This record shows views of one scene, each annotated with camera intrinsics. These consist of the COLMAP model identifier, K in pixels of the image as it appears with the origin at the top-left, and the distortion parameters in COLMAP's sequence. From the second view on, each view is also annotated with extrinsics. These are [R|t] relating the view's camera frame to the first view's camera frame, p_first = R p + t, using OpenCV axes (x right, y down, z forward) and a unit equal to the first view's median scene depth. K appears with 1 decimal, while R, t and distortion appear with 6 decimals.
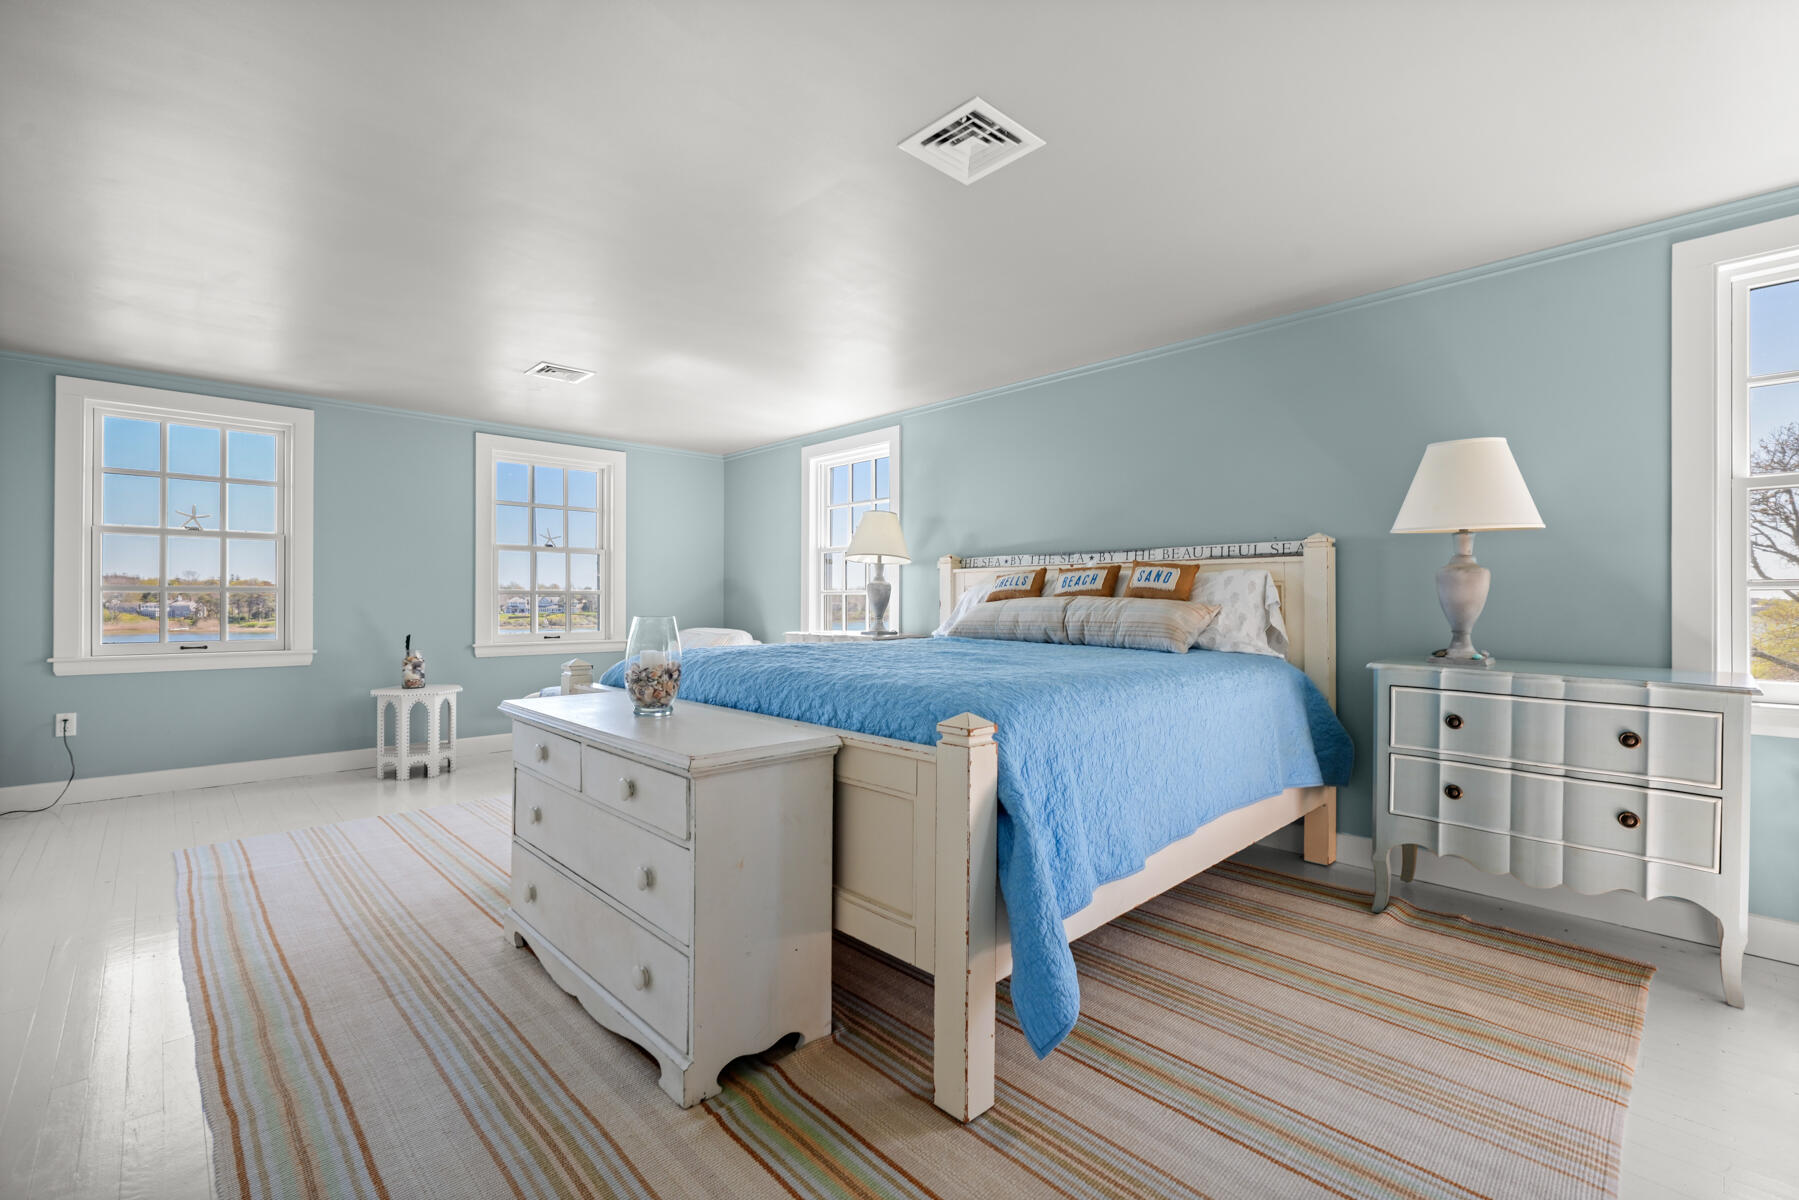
lens RADIAL K [[809.3, 0, 890.7], [0, 809.3, 607.3], [0, 0, 1]] dist [0.002904, 0.000203]
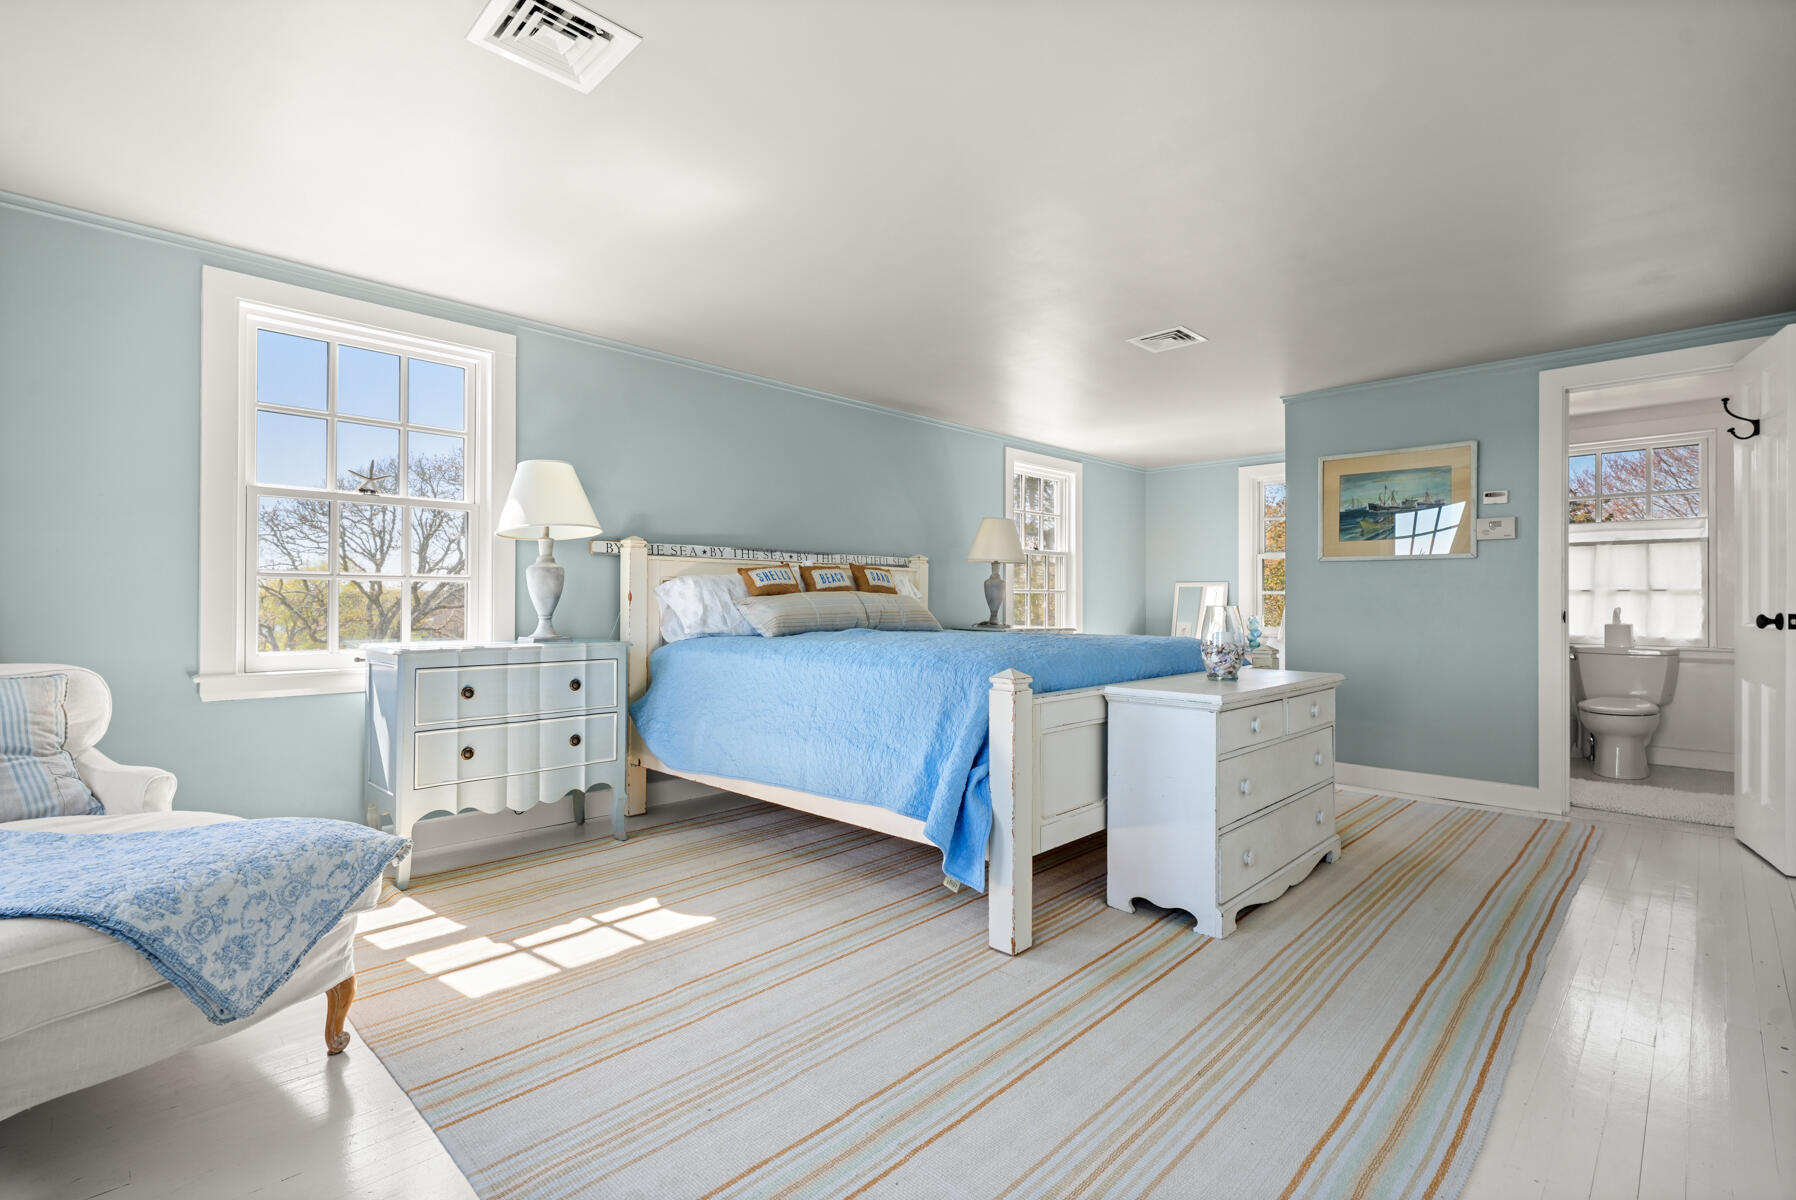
lens RADIAL K [[808.0, 0, 887.3], [0, 808.0, 598.4], [0, 0, 1]] dist [0.002904, 0.000203]
pose [[-0.041422, -0.008431, 0.999106, -0.931962], [-0.006650, 0.999945, 0.008163, -0.012323], [-0.999120, -0.006306, -0.041476, 0.933756]]
